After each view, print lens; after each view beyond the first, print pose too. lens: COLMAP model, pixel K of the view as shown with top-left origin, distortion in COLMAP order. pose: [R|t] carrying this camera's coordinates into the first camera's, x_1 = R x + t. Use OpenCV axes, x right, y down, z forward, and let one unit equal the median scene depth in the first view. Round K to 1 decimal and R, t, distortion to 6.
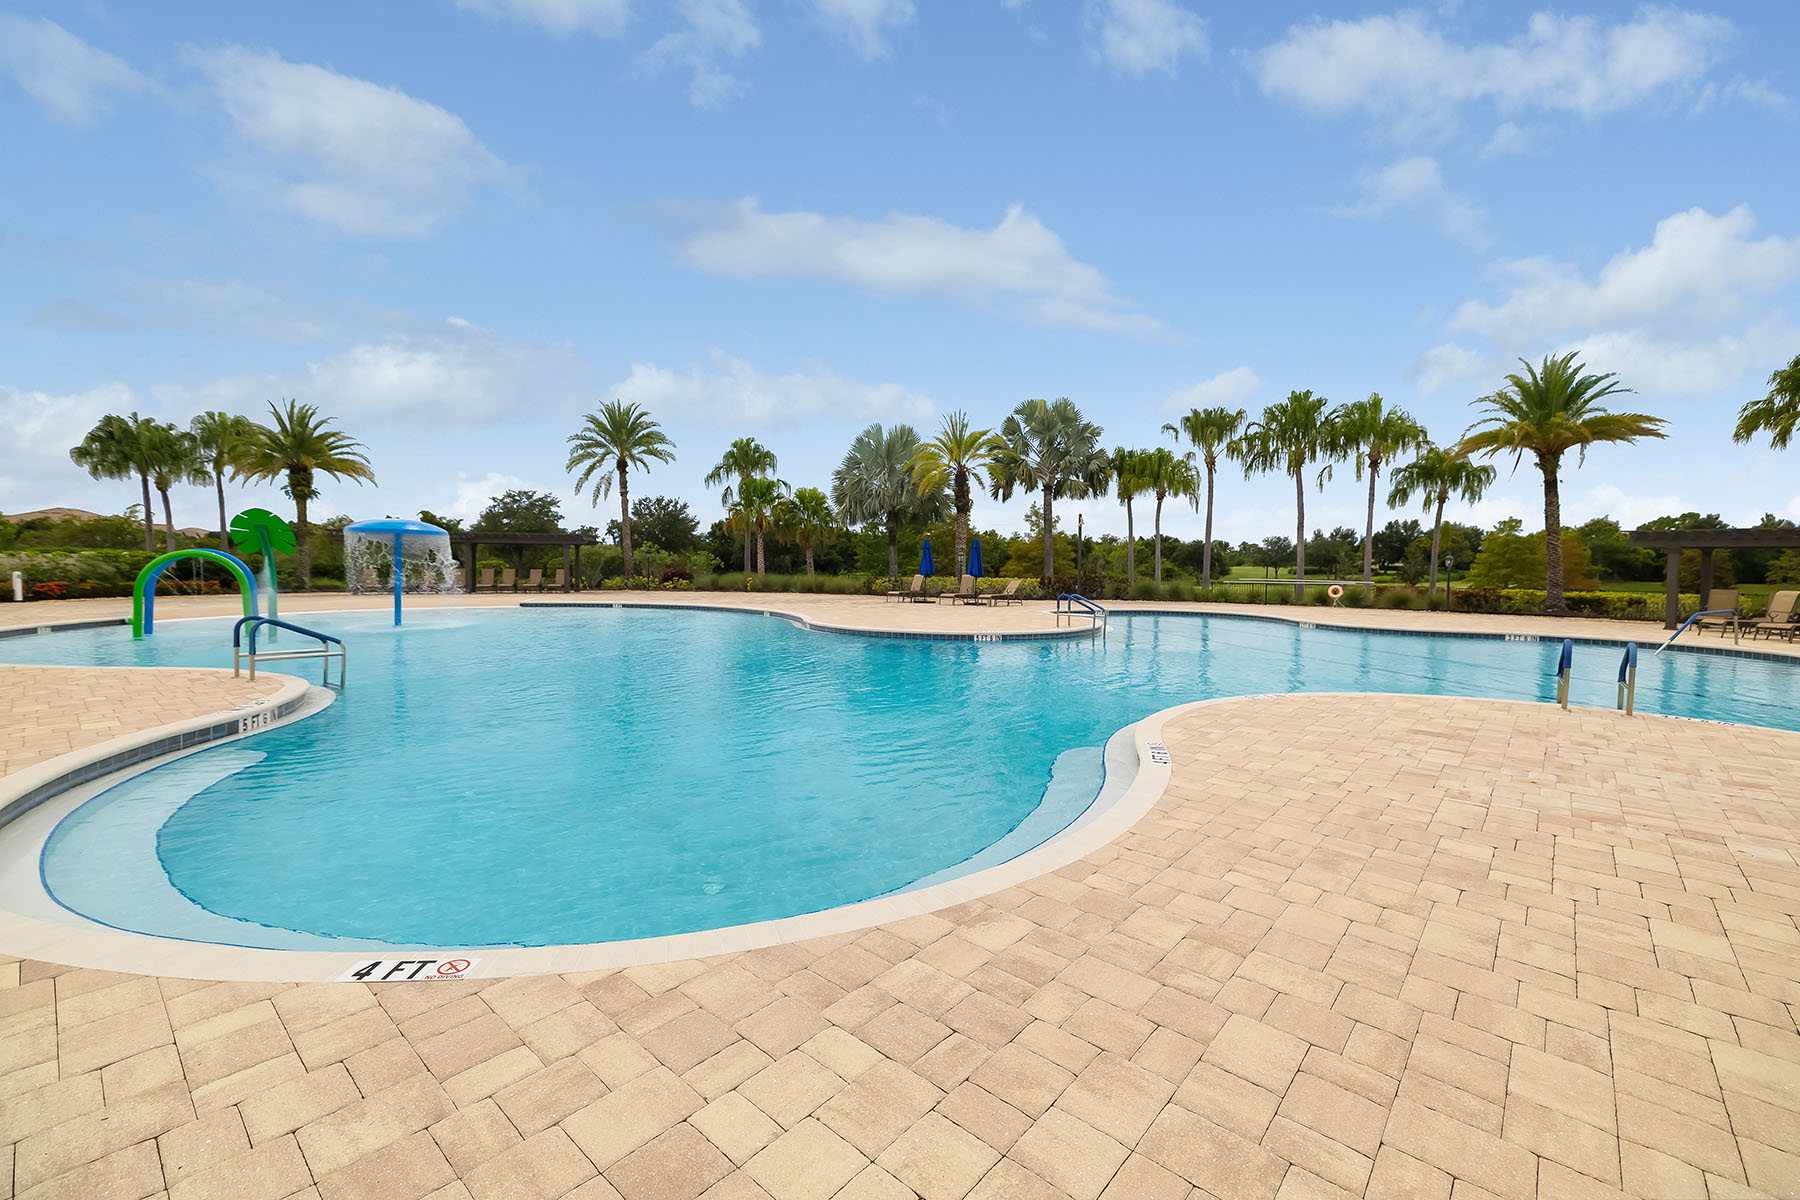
lens RADIAL K [[761.6, 0, 900.0], [0, 761.6, 600.0], [0, 0, 1]] dist [-0.000813, -0.000046]
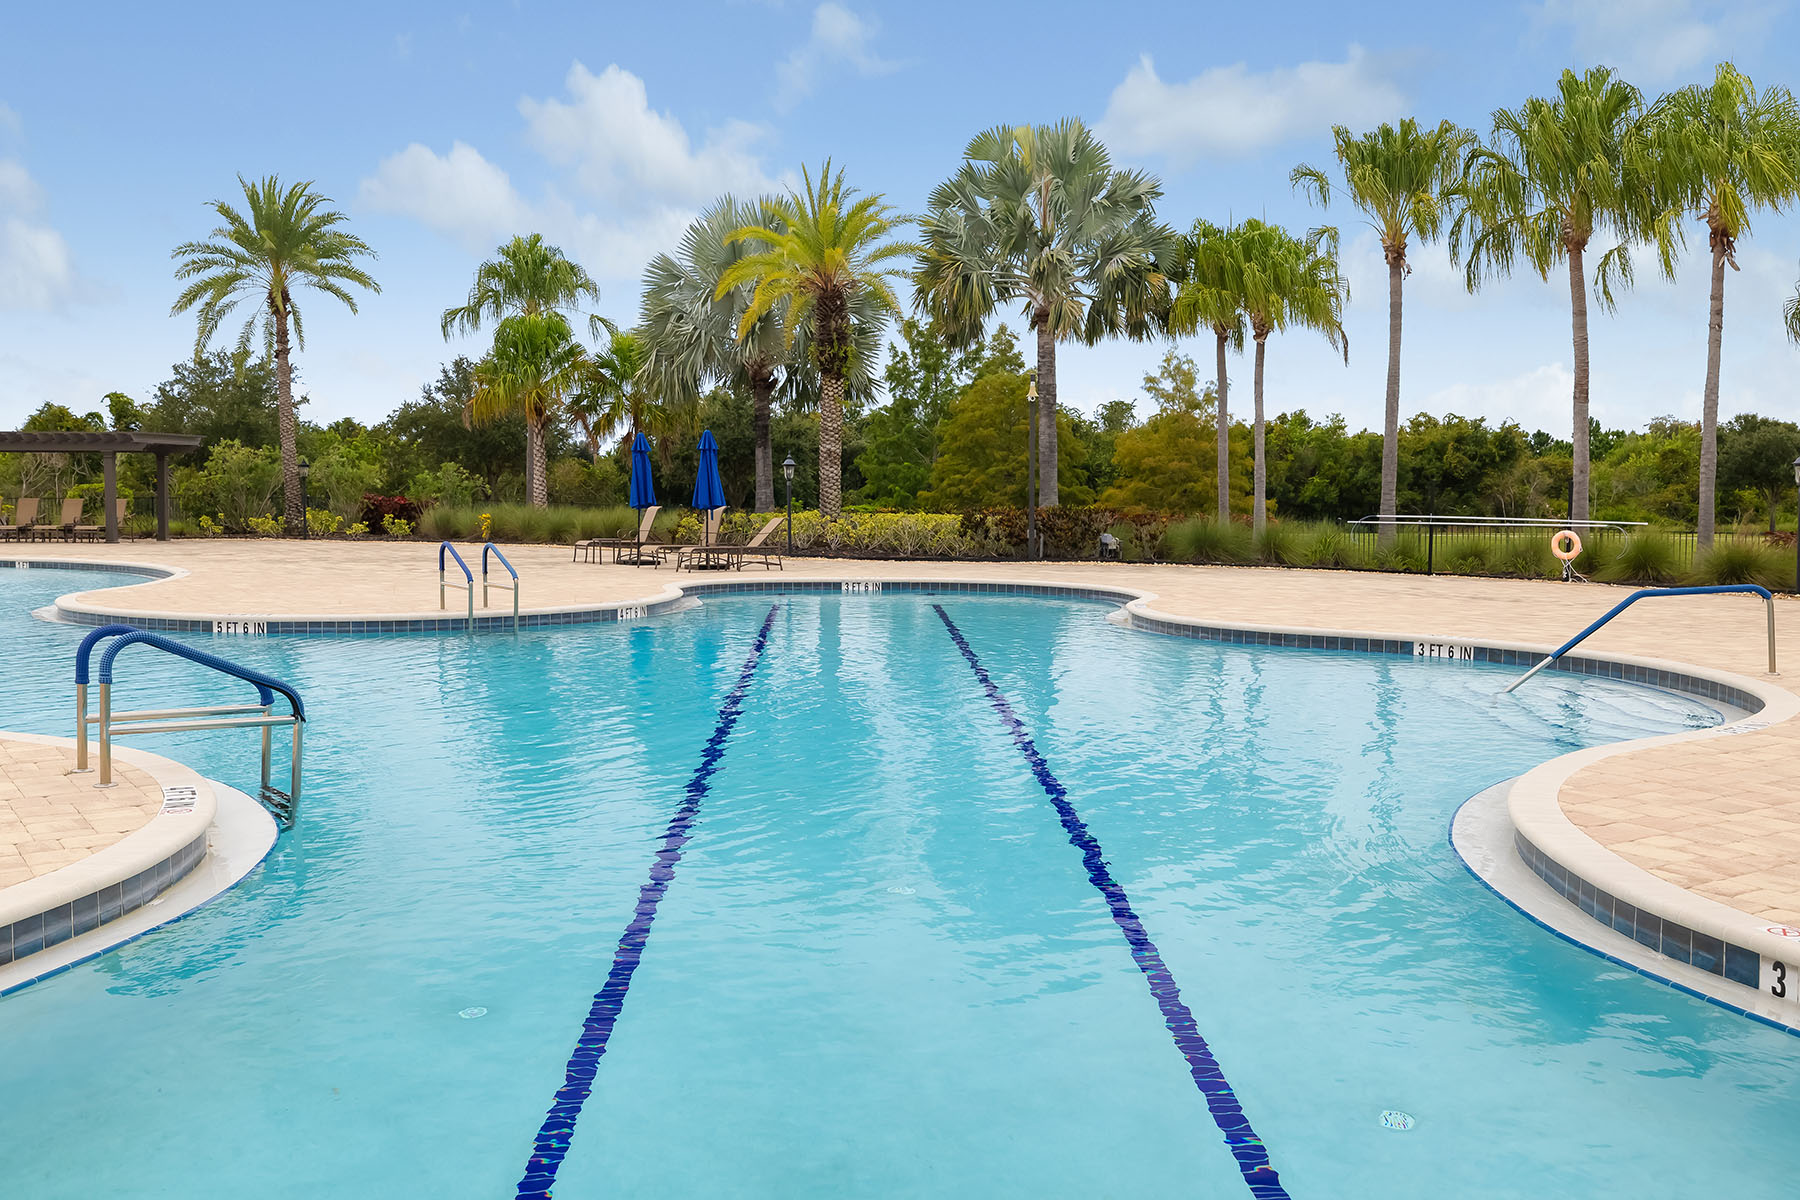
lens RADIAL K [[1614.6, 0, 900.0], [0, 1614.6, 600.0], [0, 0, 1]] dist [0.009241, 0.001401]
pose [[0.968691, 0.012393, -0.247958, 0.366238], [-0.007022, 0.999721, 0.022537, 0.001732], [0.248168, -0.020091, 0.968509, 0.028758]]
